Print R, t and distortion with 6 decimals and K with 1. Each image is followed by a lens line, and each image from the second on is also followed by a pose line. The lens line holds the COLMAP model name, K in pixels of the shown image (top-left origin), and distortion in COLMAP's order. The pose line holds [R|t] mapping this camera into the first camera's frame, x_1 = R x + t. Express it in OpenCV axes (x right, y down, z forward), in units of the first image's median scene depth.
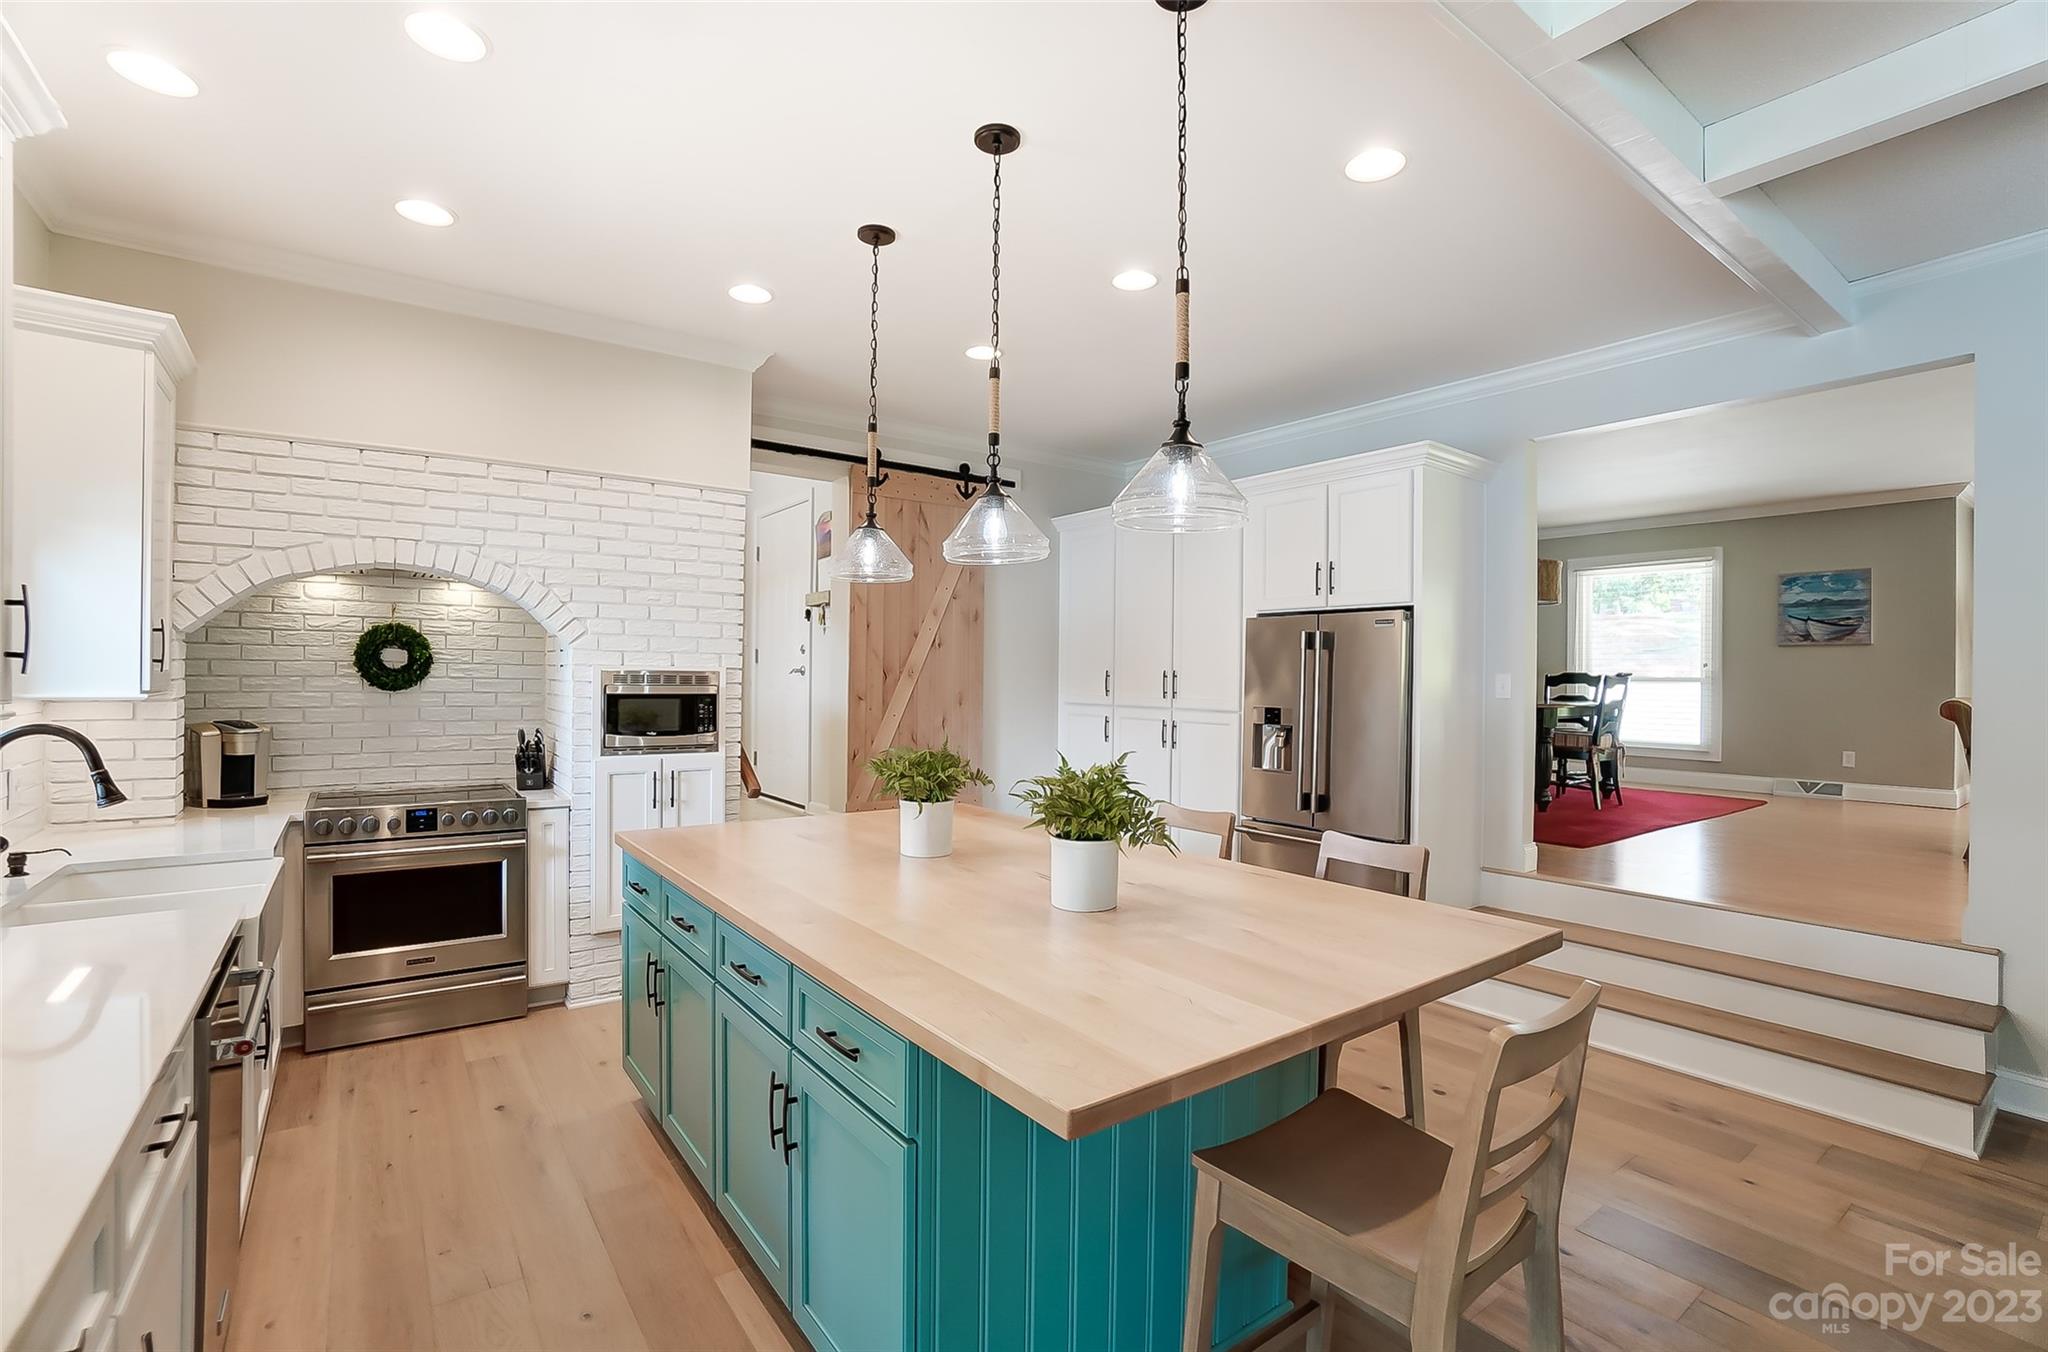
lens RADIAL K [[913.1, 0, 1013.0], [0, 913.1, 673.4], [0, 0, 1]] dist [-0.070597, 0.024274]
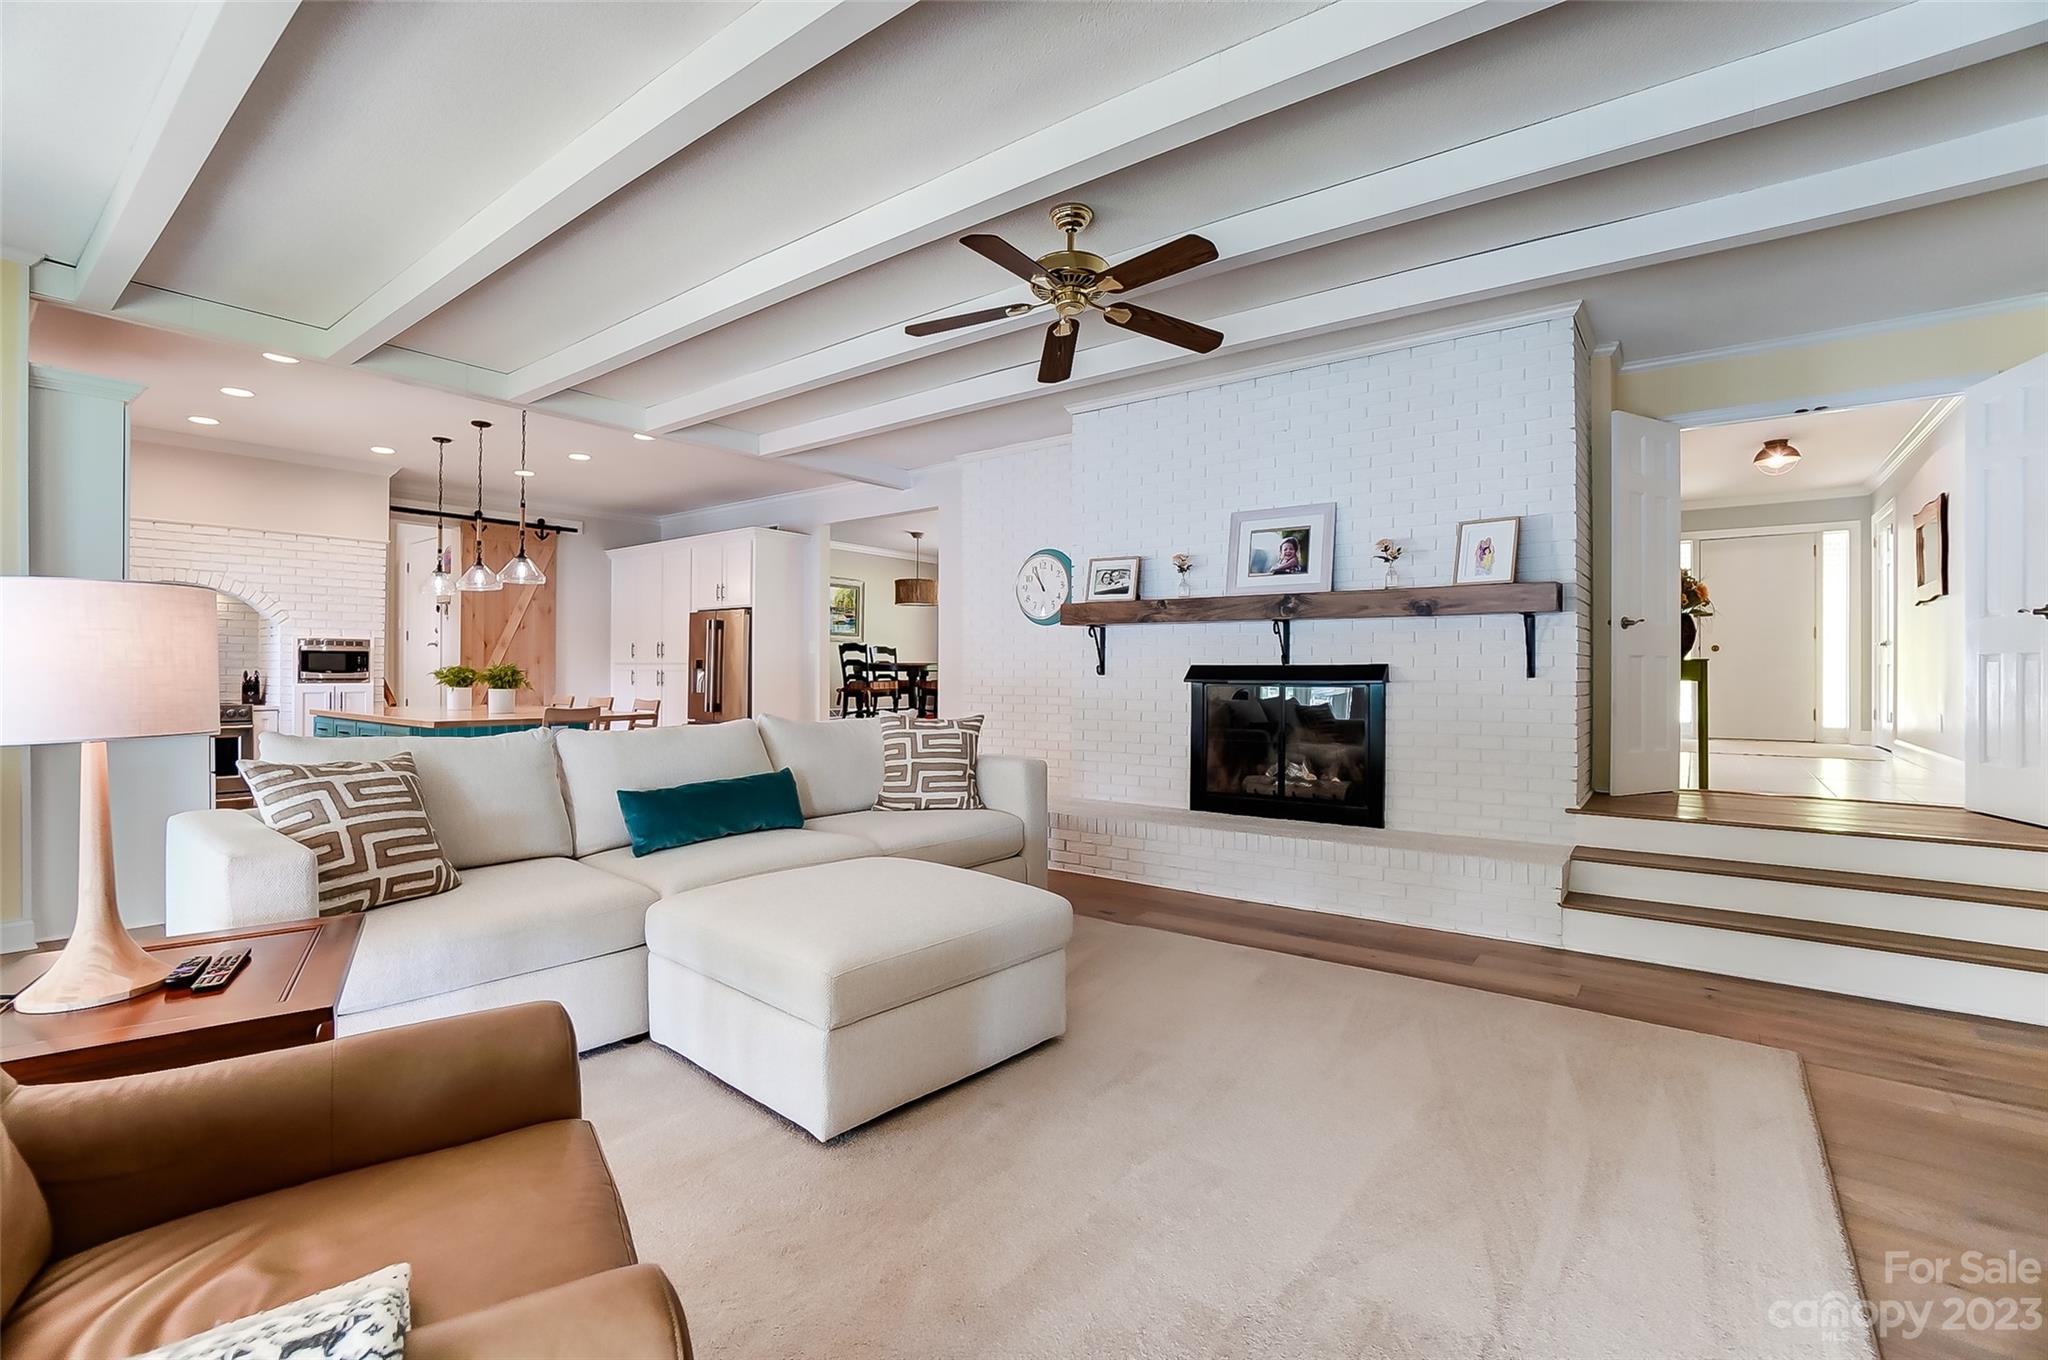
lens RADIAL K [[923.8, 0, 1016.7], [0, 923.8, 675.2], [0, 0, 1]] dist [-0.053053, 0.019664]
pose [[0.961760, -0.008966, 0.273748, 0.455903], [0.007177, 0.999946, 0.007533, 0.068444], [-0.273800, -0.005280, 0.961772, -1.177277]]
